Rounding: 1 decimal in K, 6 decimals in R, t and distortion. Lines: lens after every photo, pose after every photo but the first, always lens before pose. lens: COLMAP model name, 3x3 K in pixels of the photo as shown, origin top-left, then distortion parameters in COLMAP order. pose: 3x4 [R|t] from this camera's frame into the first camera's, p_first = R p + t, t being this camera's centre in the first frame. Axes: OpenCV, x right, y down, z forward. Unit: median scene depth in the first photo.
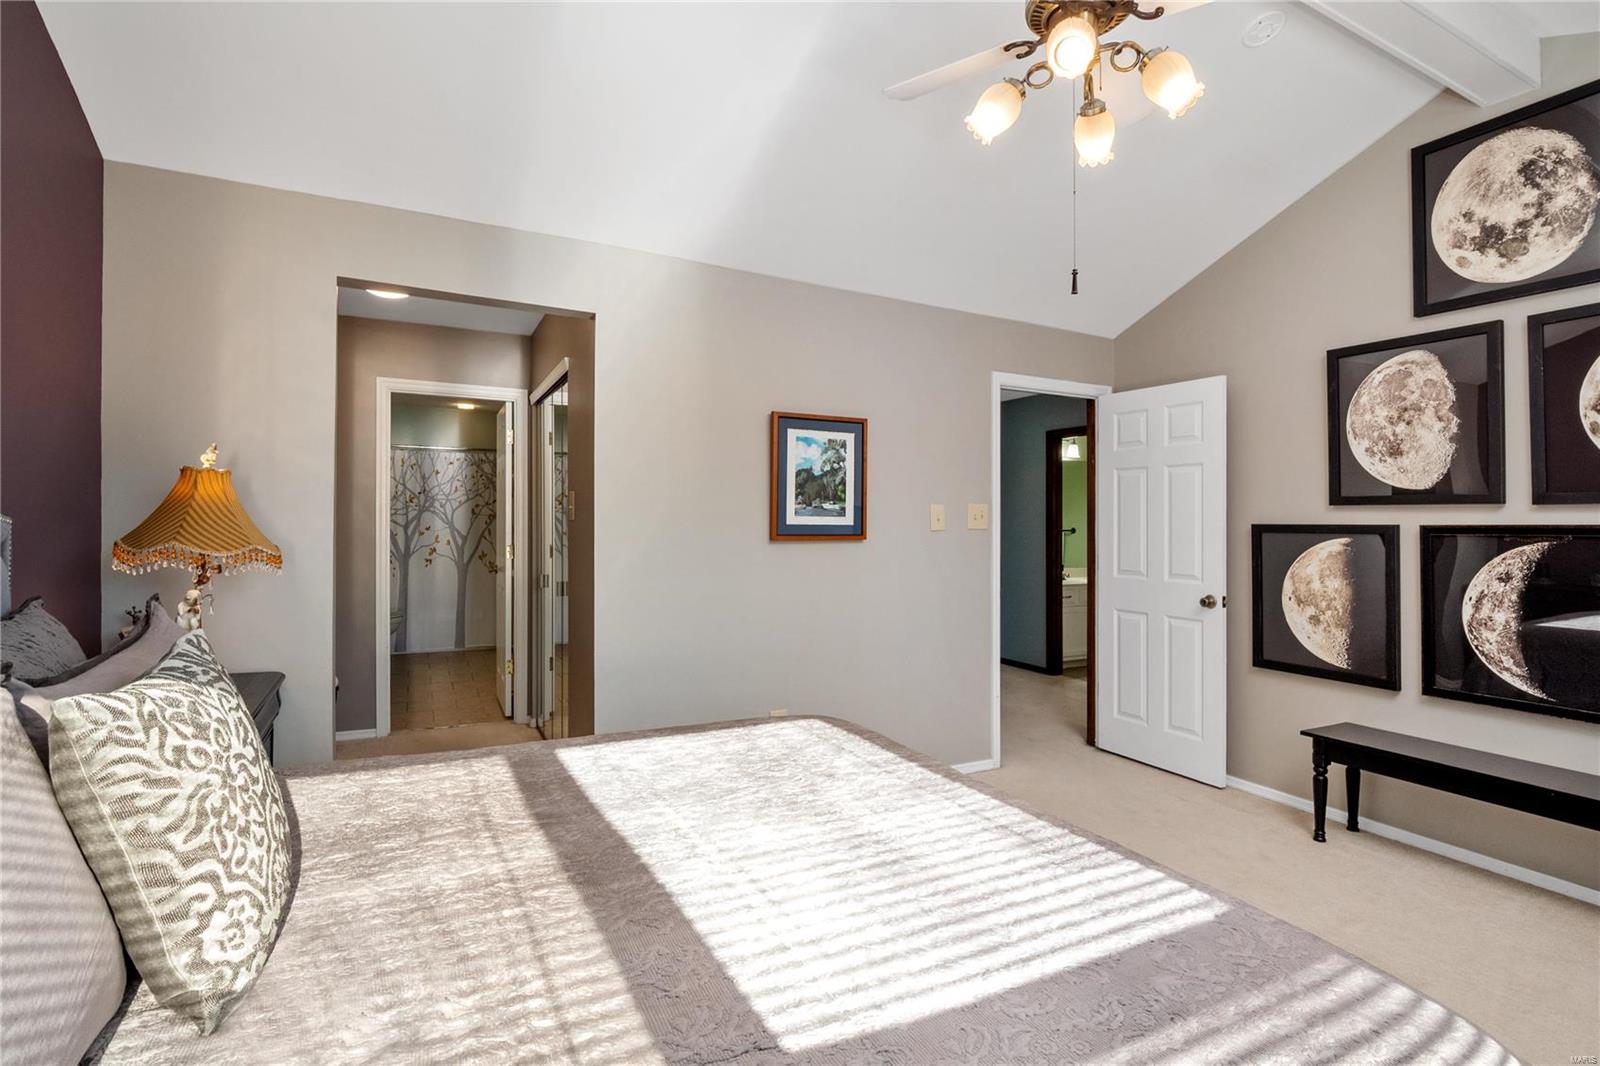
lens RADIAL K [[745.7, 0, 790.8], [0, 745.7, 522.4], [0, 0, 1]] dist [-0.002948, -0.000114]
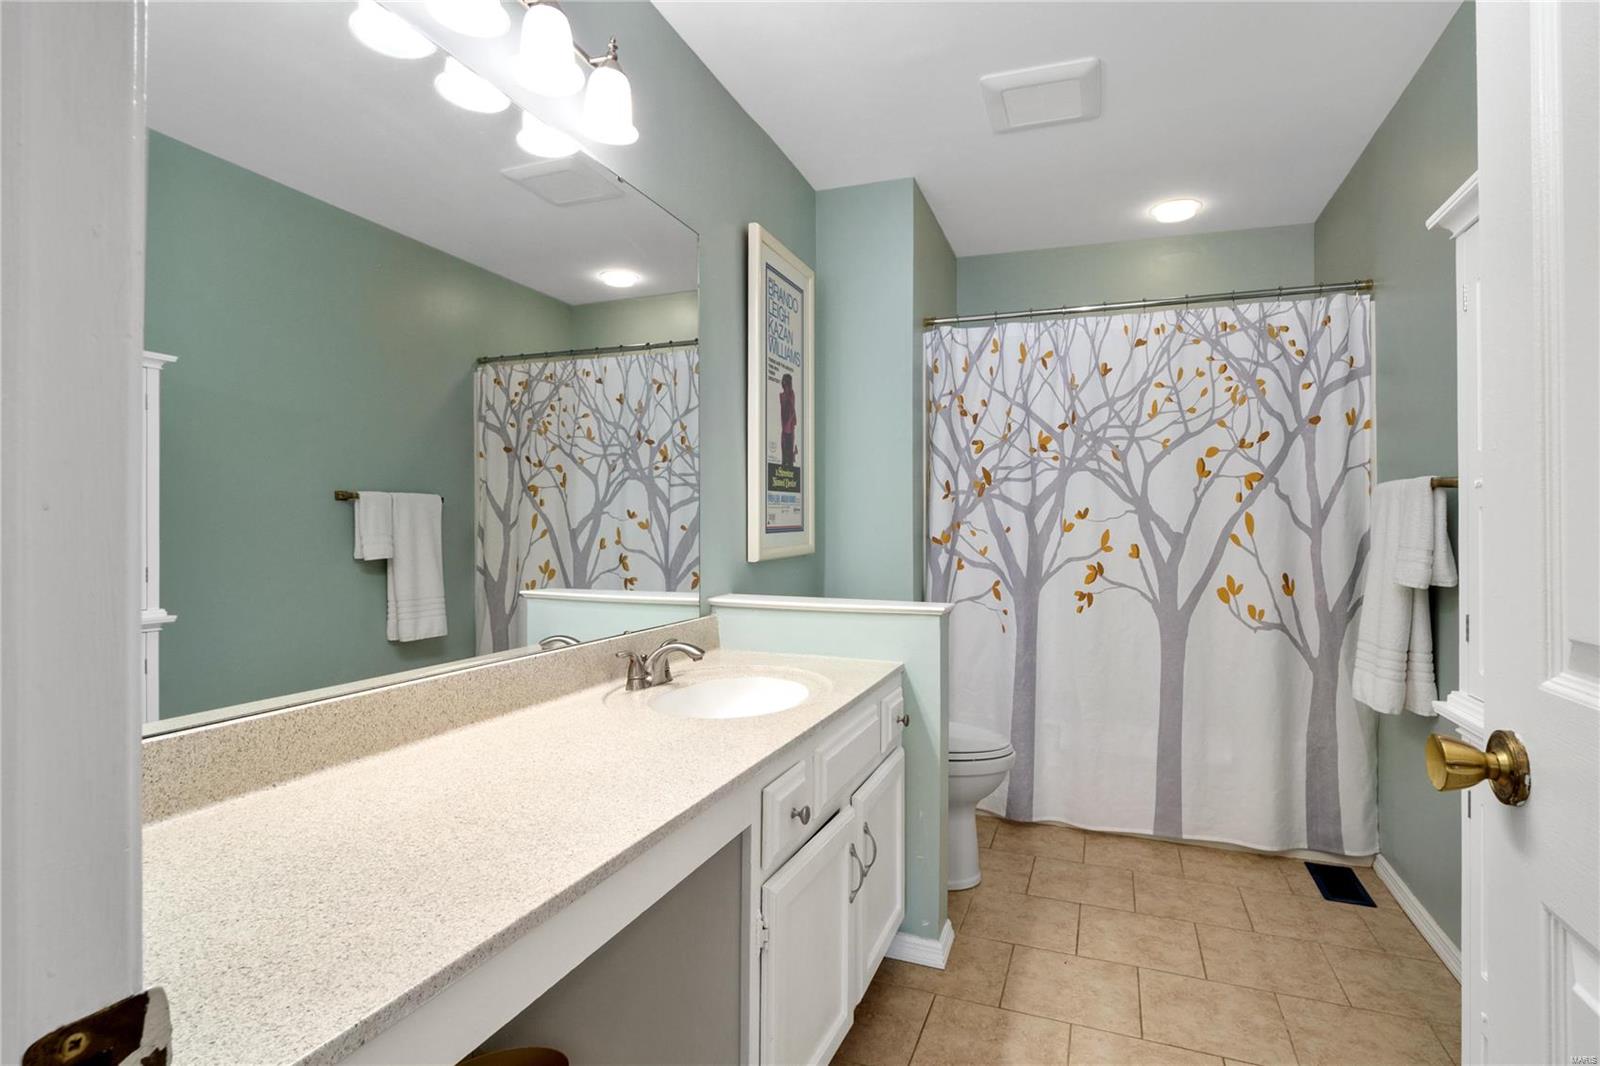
lens RADIAL K [[824.2, 0, 791.8], [0, 824.2, 524.9], [0, 0, 1]] dist [0.002685, -0.000372]
pose [[0.667211, -0.002317, -0.744866, -0.266770], [0.004024, 0.999992, 0.000494, 0.012774], [0.744858, -0.003327, 0.667214, 0.597689]]
